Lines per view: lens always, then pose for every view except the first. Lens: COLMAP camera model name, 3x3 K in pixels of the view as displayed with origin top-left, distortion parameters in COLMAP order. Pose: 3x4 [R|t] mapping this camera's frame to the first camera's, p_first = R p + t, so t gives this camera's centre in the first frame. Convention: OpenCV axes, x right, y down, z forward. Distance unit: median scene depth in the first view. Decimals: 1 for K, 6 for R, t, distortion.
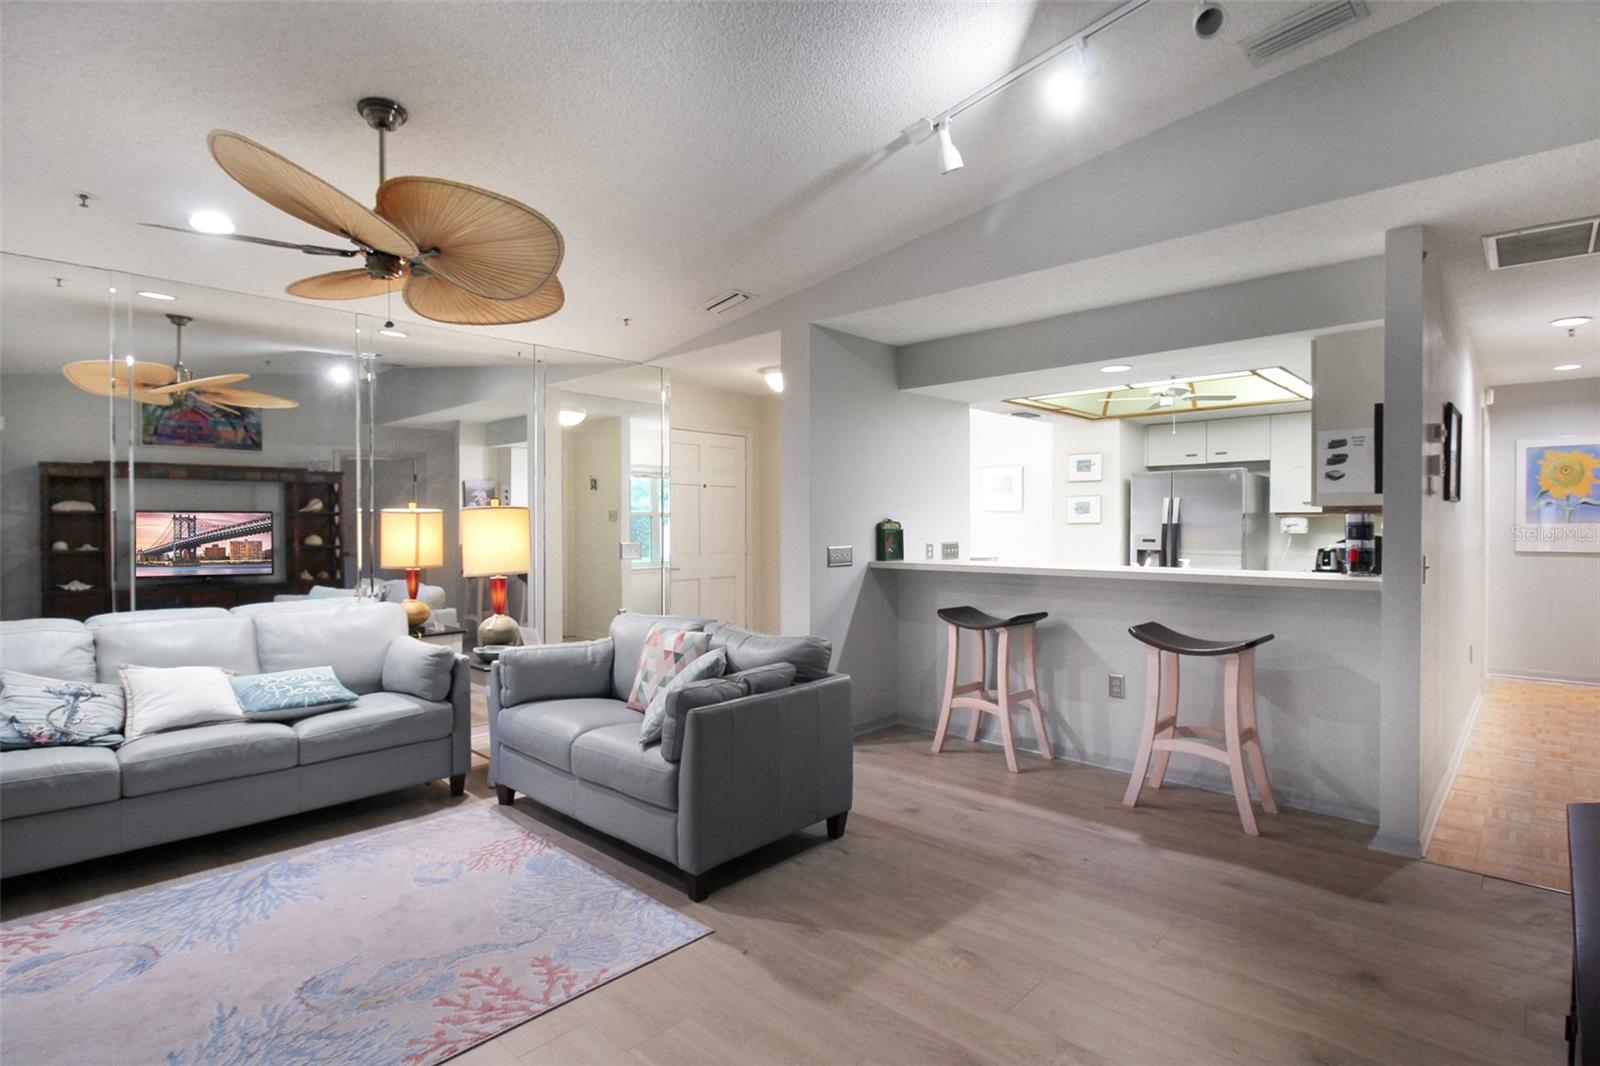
lens RADIAL K [[799.9, 0, 800.4], [0, 799.9, 540.8], [0, 0, 1]] dist [-0.000494, -0.014440]
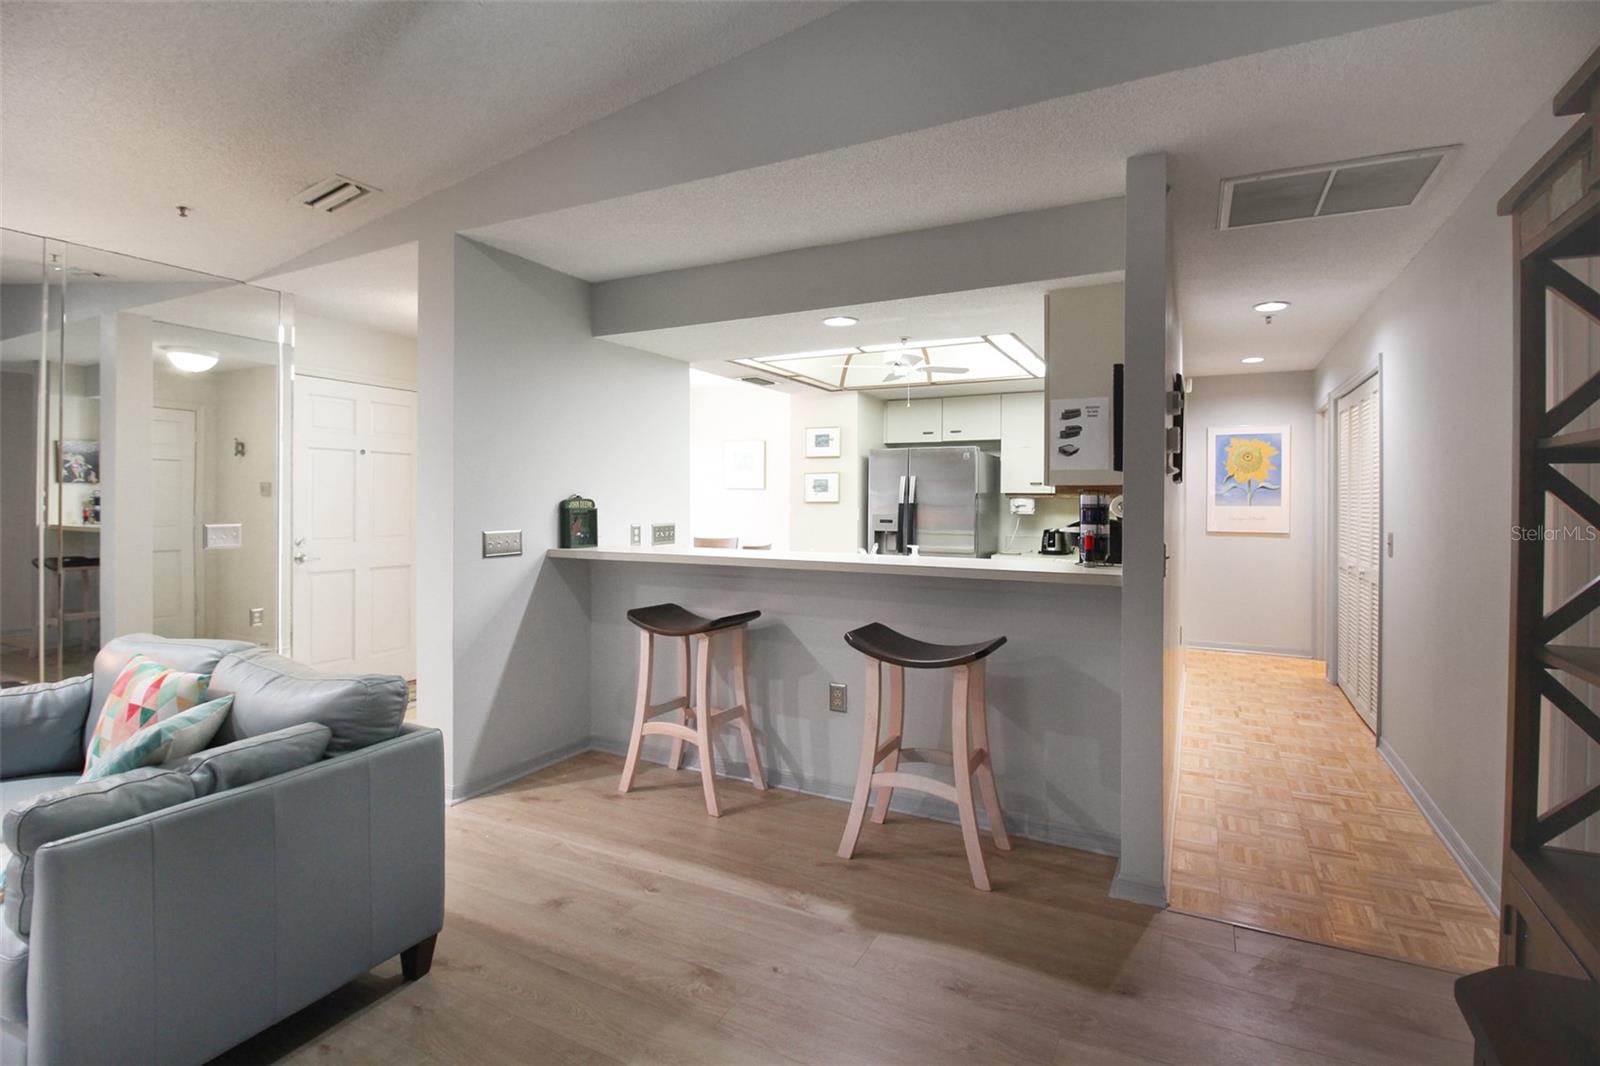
lens RADIAL K [[772.9, 0, 801.0], [0, 772.9, 512.5], [0, 0, 1]] dist [-0.001413, -0.010710]
pose [[0.960975, 0.003551, 0.276611, 0.126422], [-0.001699, 0.999975, -0.006935, -0.006264], [-0.276629, 0.006194, 0.960957, 0.219118]]
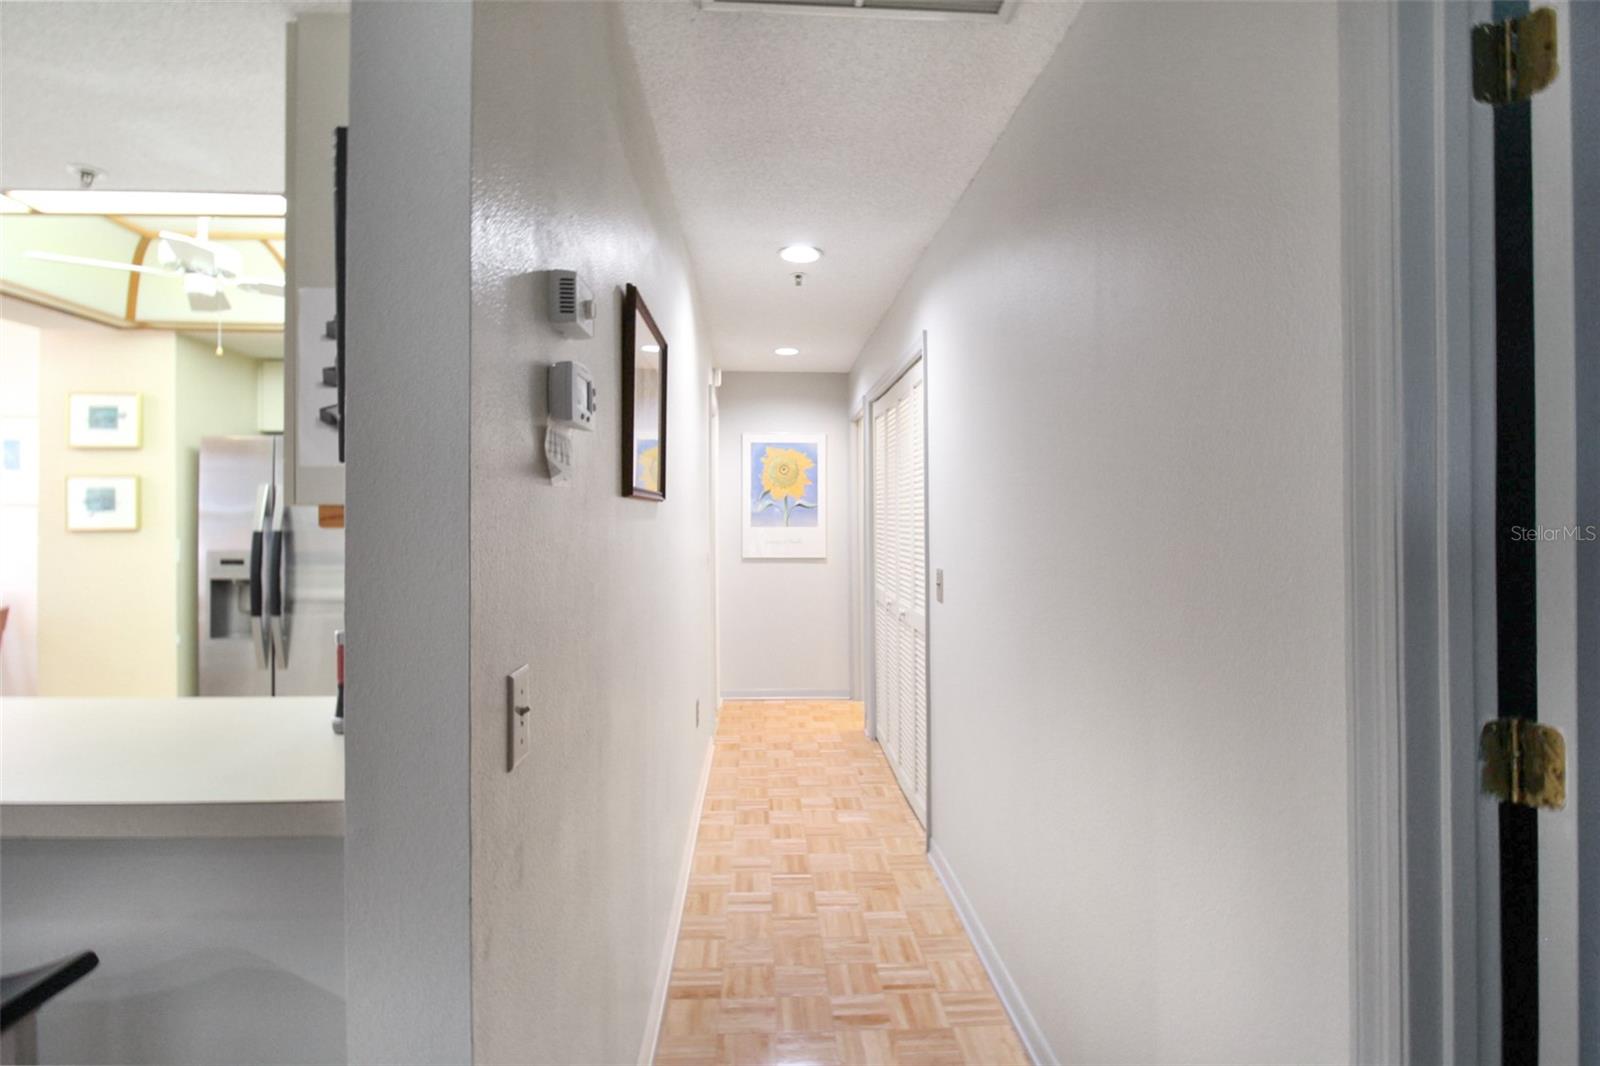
lens RADIAL K [[781.4, 0, 815.9], [0, 781.4, 511.5], [0, 0, 1]] dist [0.002142, -0.009719]
pose [[0.675492, 0.008990, 0.737313, 0.456819], [0.012883, 0.999629, -0.023992, -0.024697], [-0.737255, 0.025705, 0.675126, 0.507243]]
